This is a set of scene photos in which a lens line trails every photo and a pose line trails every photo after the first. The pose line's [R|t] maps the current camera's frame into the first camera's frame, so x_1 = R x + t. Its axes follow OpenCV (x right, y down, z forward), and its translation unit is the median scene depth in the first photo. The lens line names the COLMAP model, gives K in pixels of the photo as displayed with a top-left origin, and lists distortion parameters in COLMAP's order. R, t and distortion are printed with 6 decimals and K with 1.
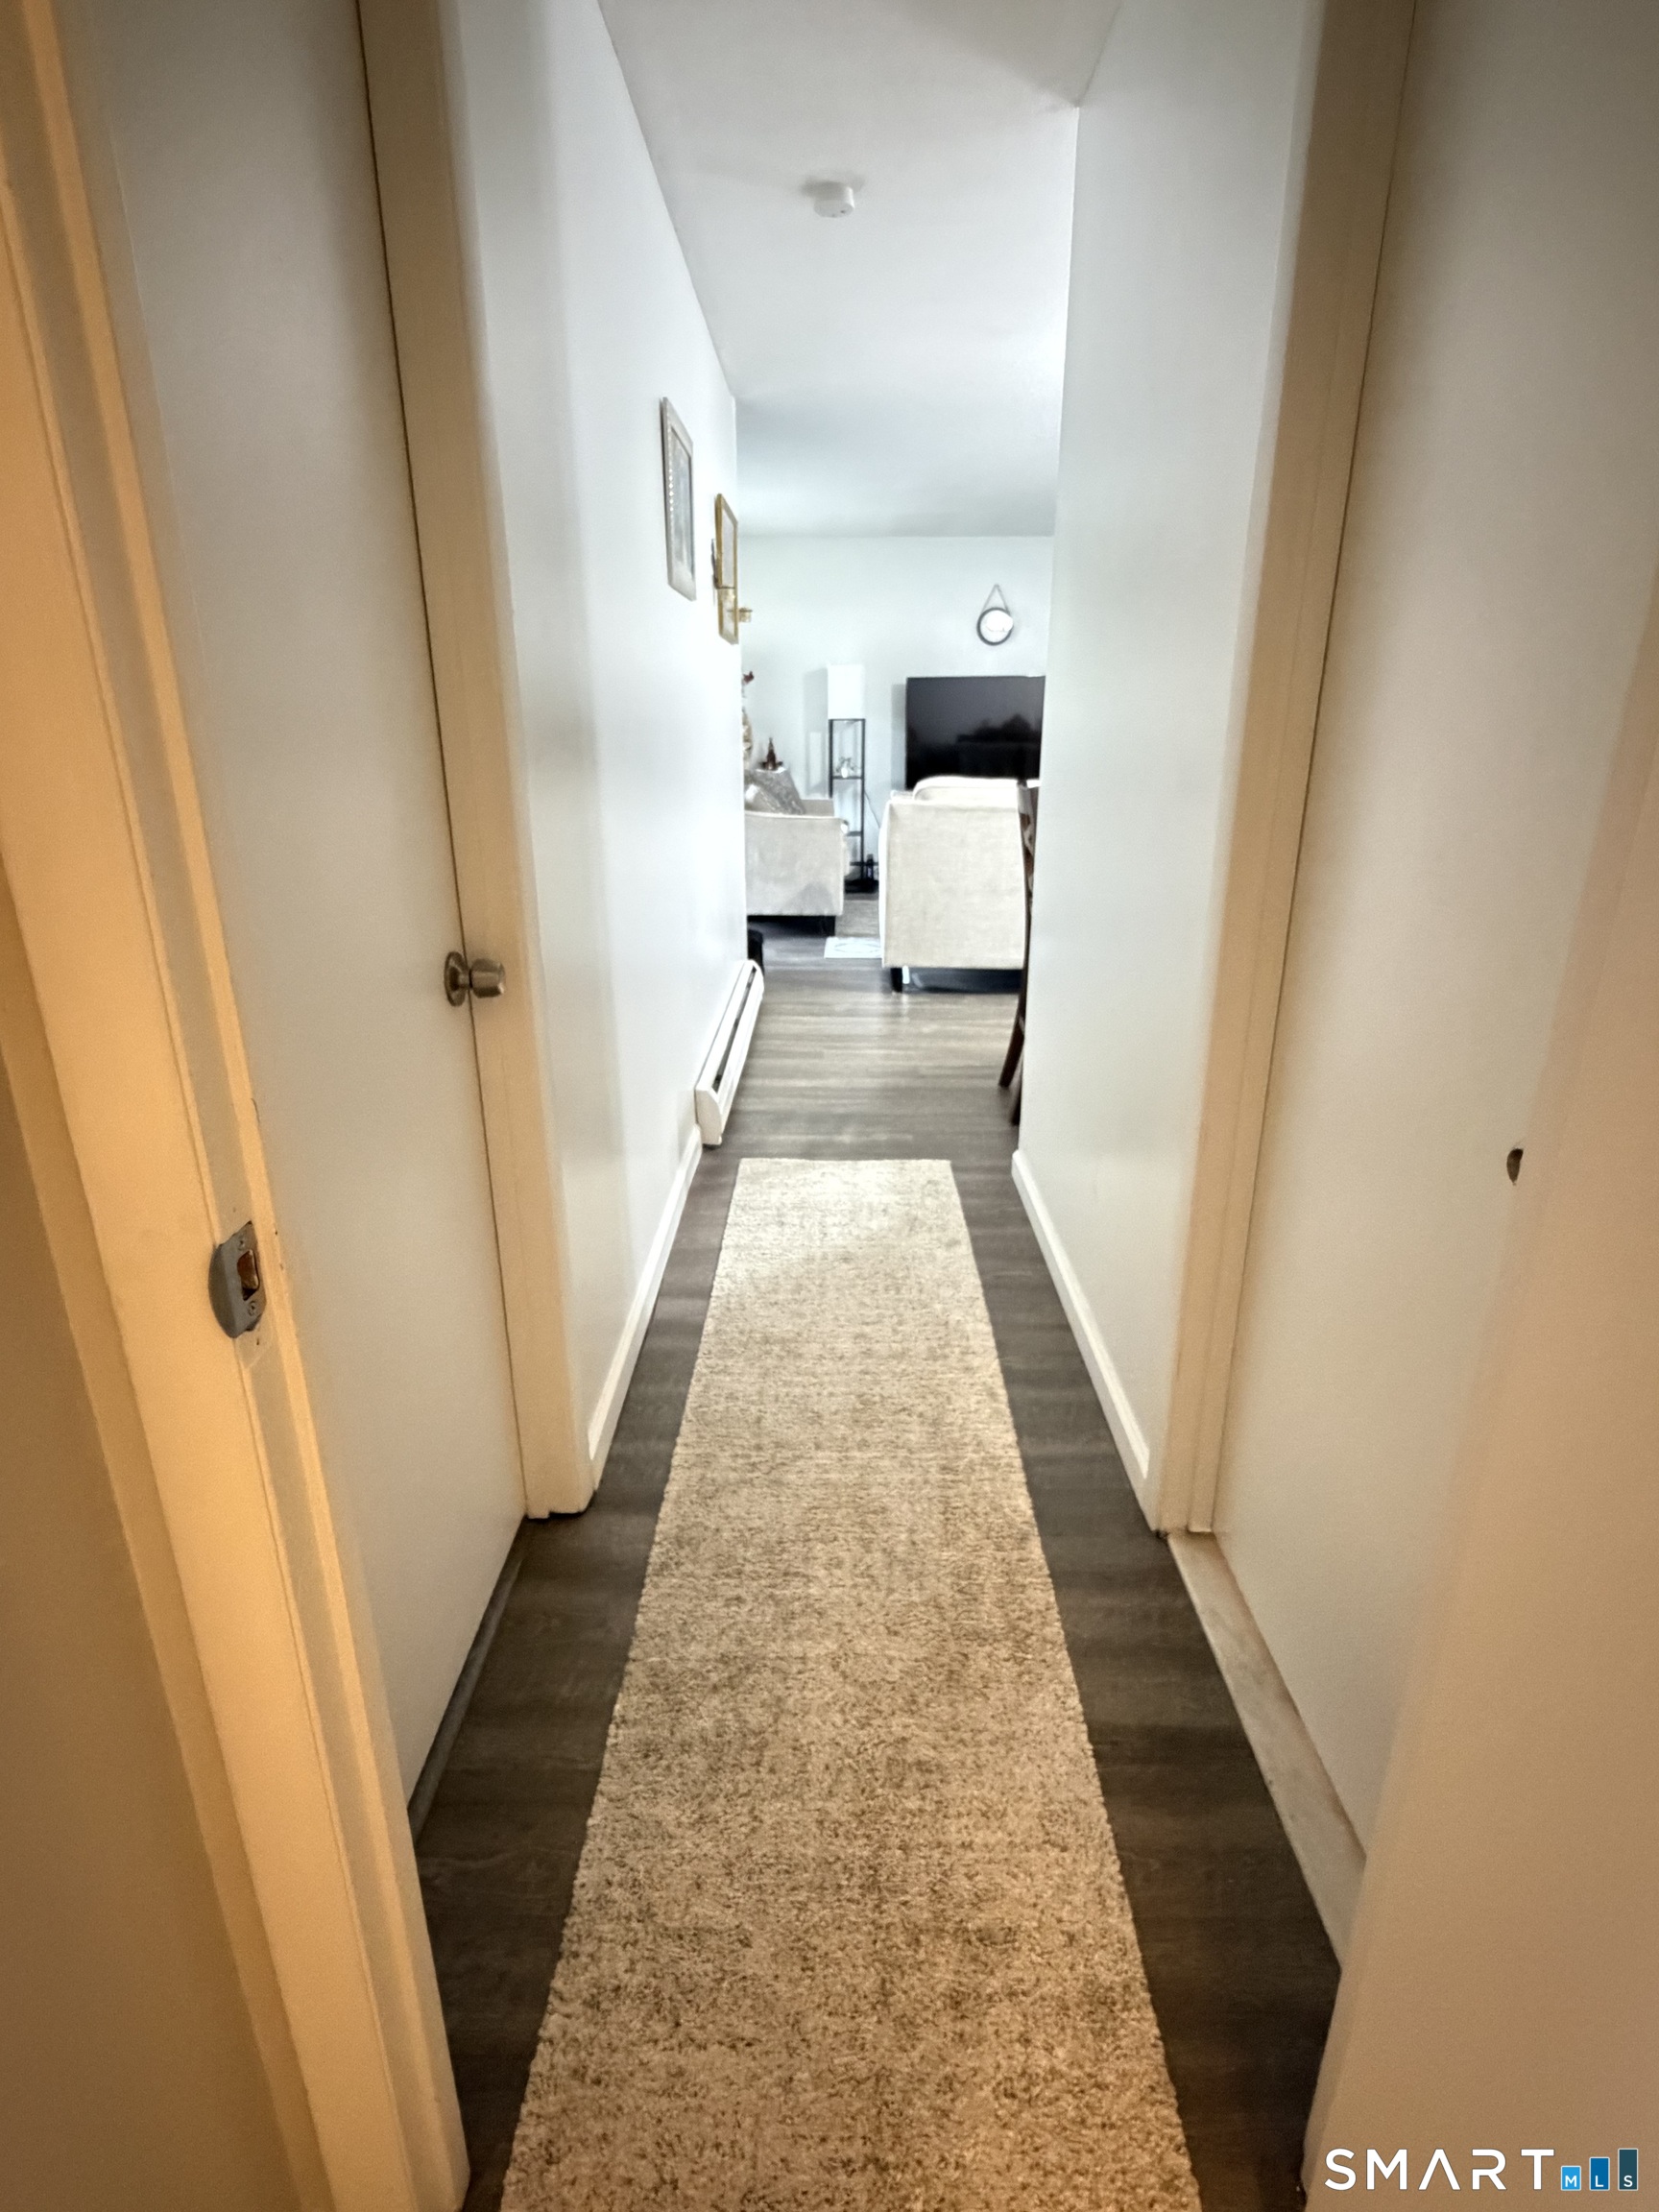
lens RADIAL K [[1121.0, 0, 830.1], [0, 1121.0, 1105.8], [0, 0, 1]] dist [0.003127, -0.003014]
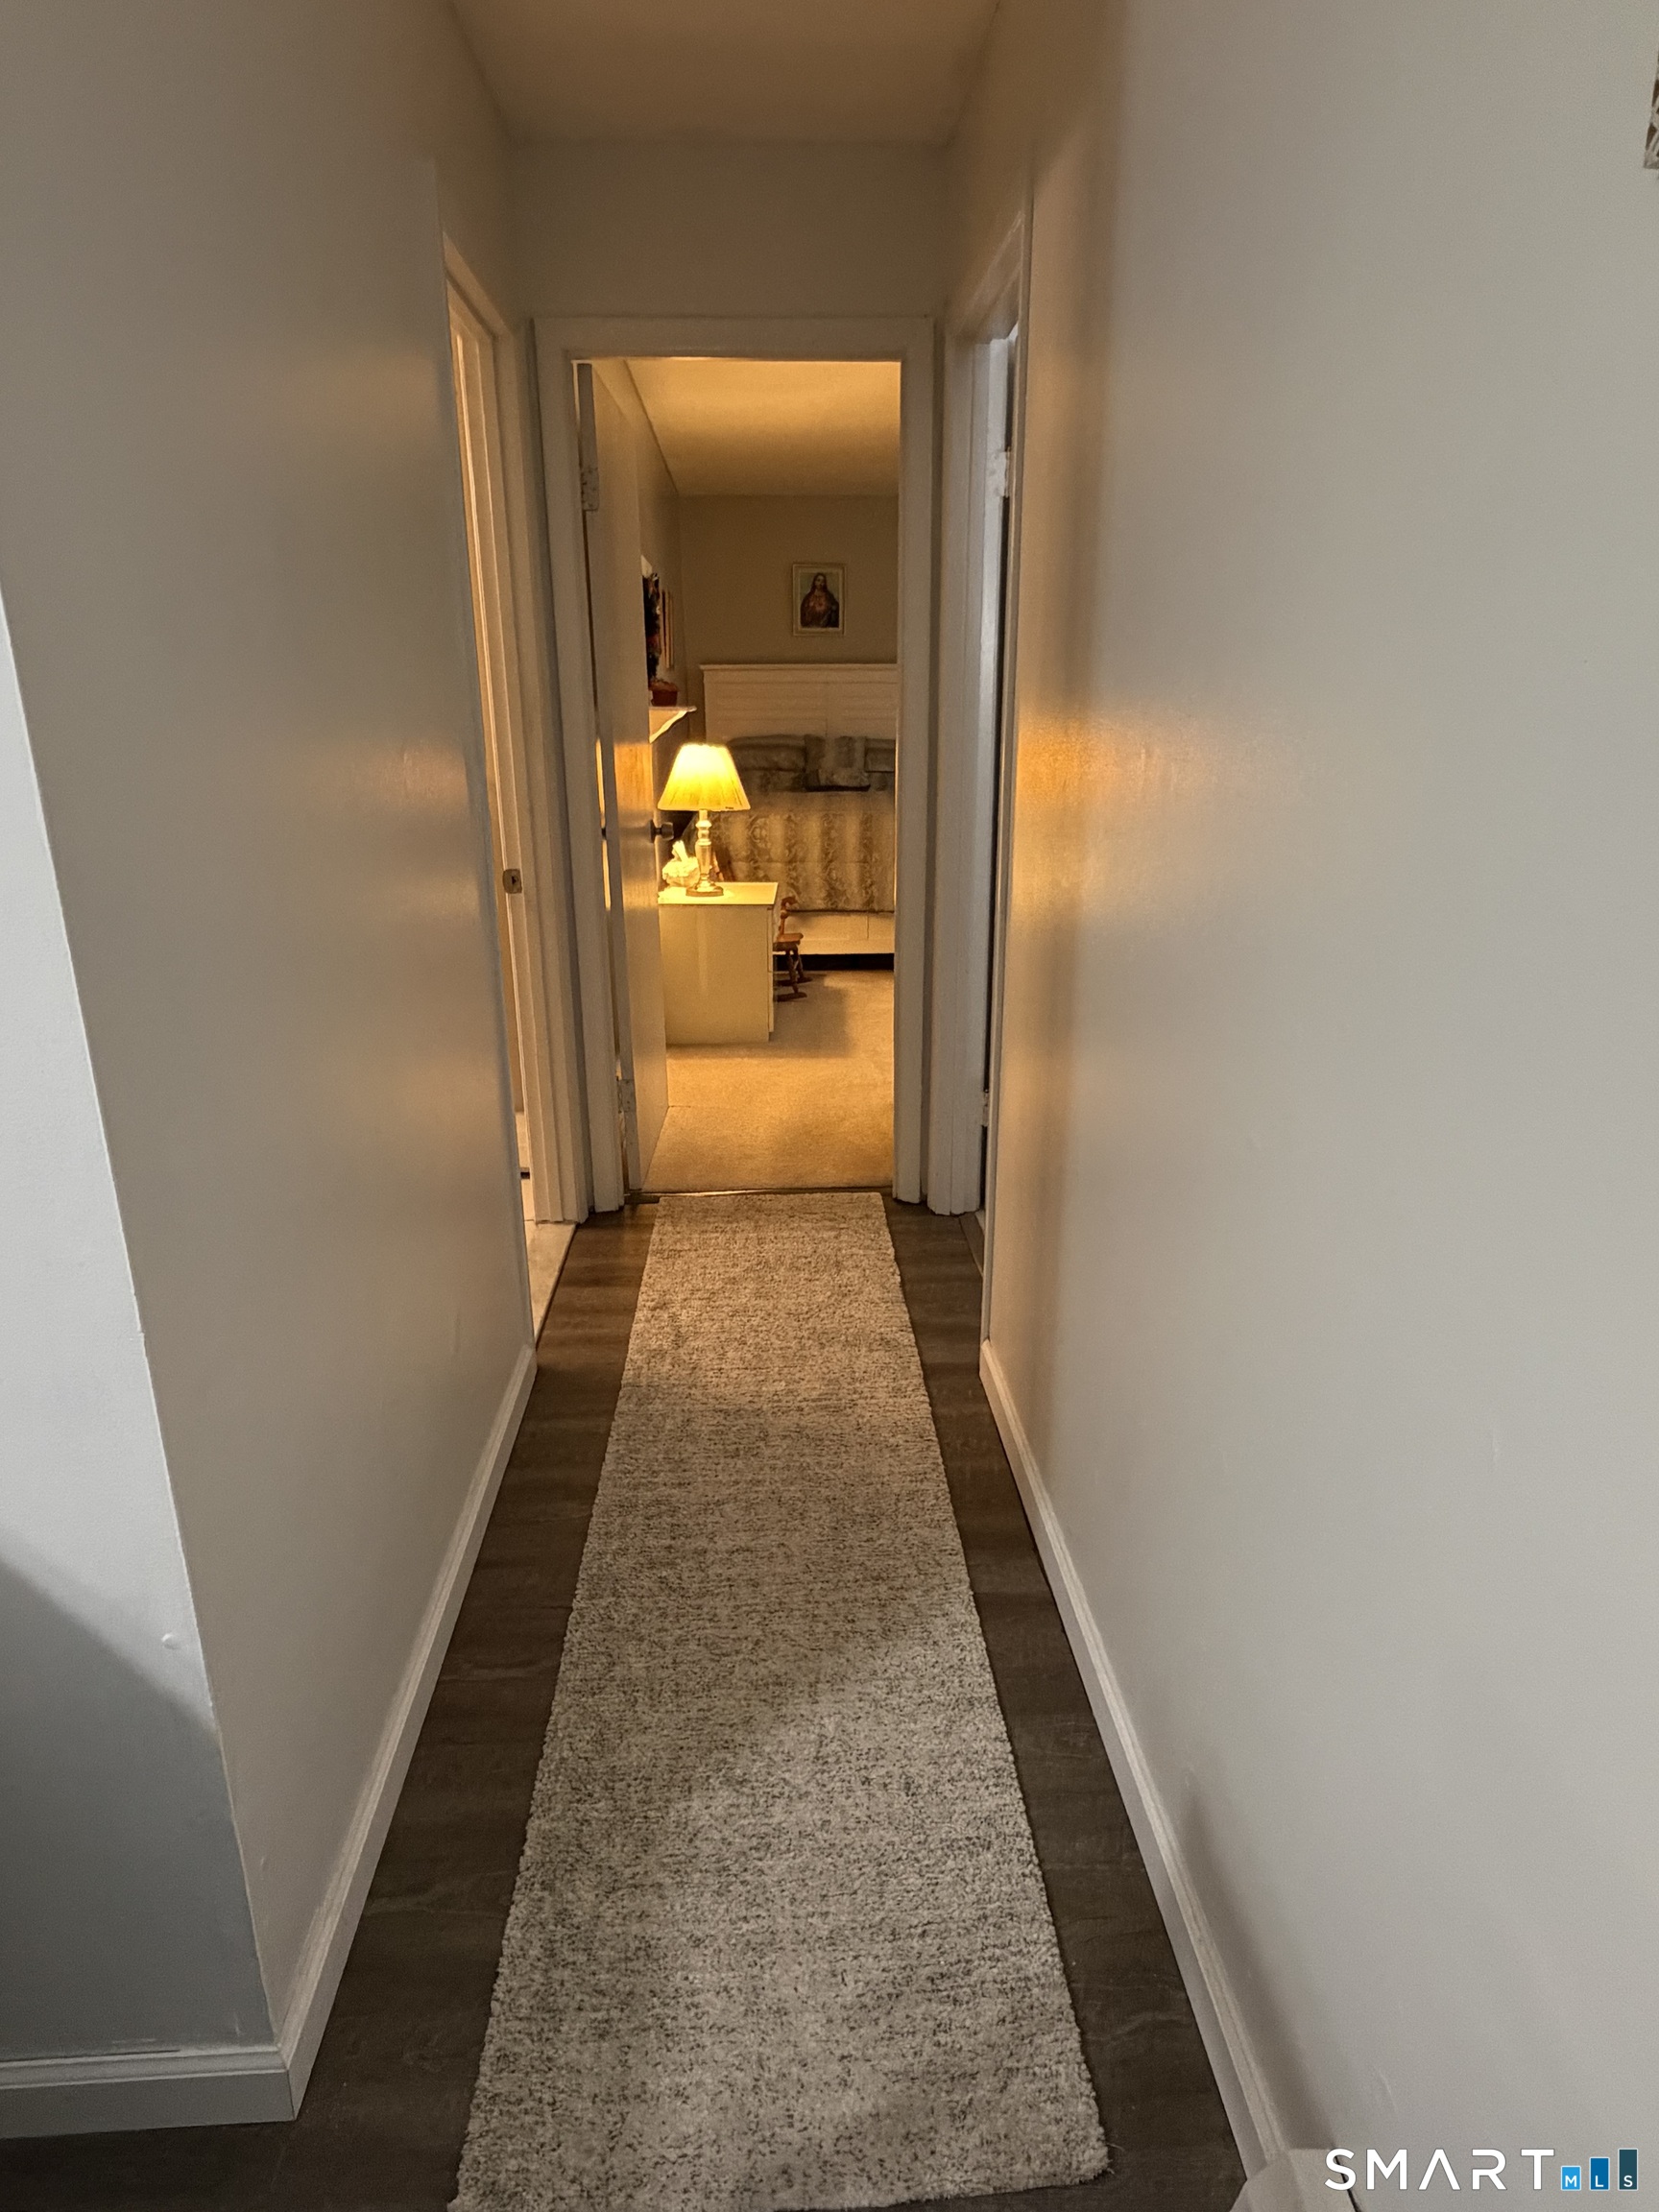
lens RADIAL K [[1267.7, 0, 831.5], [0, 1267.7, 1110.5], [0, 0, 1]] dist [0.002138, 0.000846]
pose [[-0.998181, 0.008401, -0.059706, 0.023760], [-0.028922, 0.802168, 0.596398, -0.514178], [0.052904, 0.597039, -0.800466, 1.398829]]
